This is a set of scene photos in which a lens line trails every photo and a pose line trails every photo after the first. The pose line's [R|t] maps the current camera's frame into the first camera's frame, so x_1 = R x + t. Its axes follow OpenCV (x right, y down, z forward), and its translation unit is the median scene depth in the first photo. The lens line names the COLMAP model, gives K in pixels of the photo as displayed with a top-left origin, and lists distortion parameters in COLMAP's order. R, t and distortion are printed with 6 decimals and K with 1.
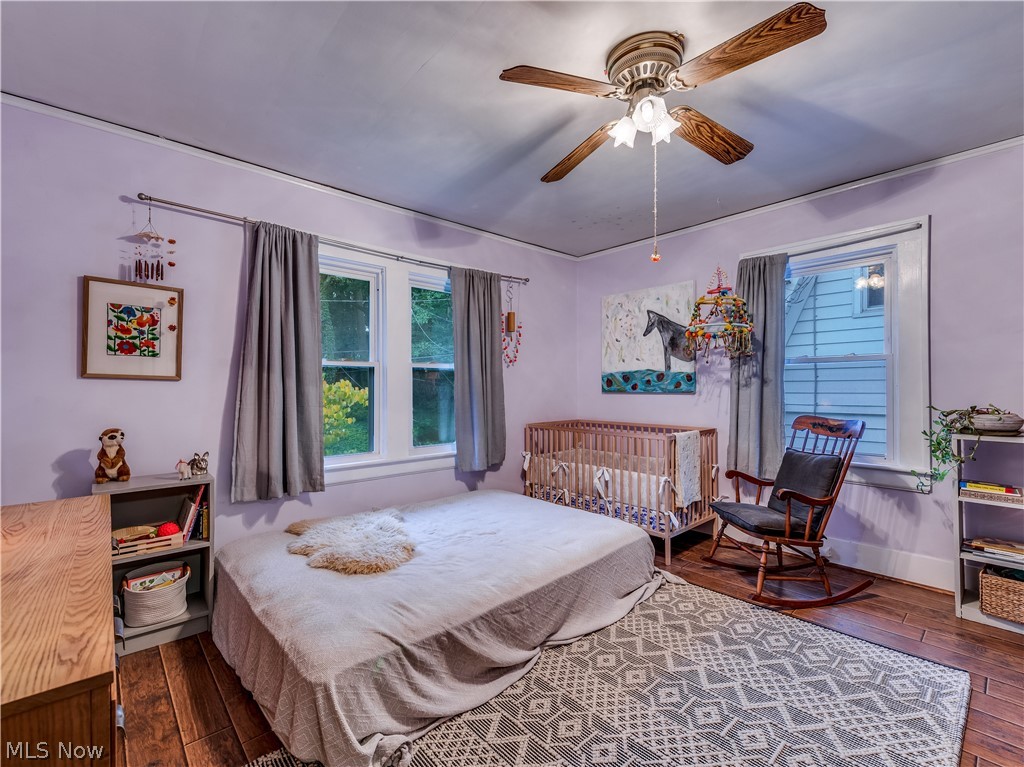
lens RADIAL K [[448.6, 0, 490.6], [0, 448.6, 377.5], [0, 0, 1]] dist [0.009196, -0.000272]
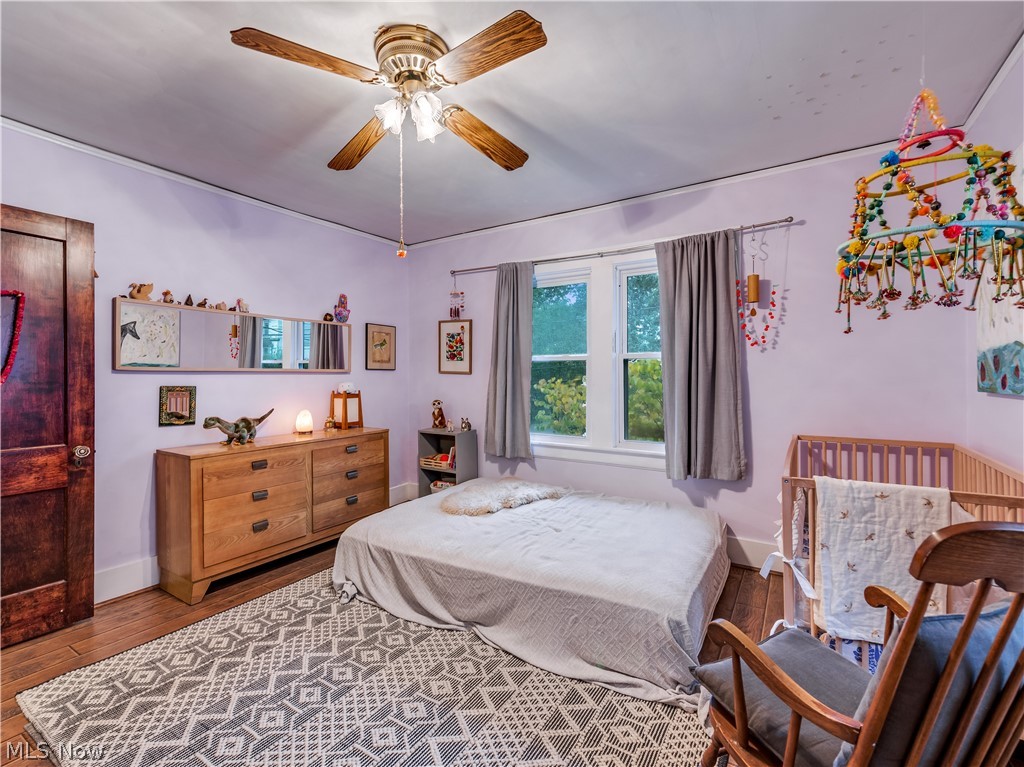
lens RADIAL K [[460.3, 0, 526.4], [0, 460.3, 365.4], [0, 0, 1]] dist [0.000359, -0.000653]
pose [[0.309997, -0.018659, -0.950554, 1.033199], [0.021468, 0.999690, -0.012622, 0.000067], [0.950495, -0.016493, 0.310301, 0.692528]]
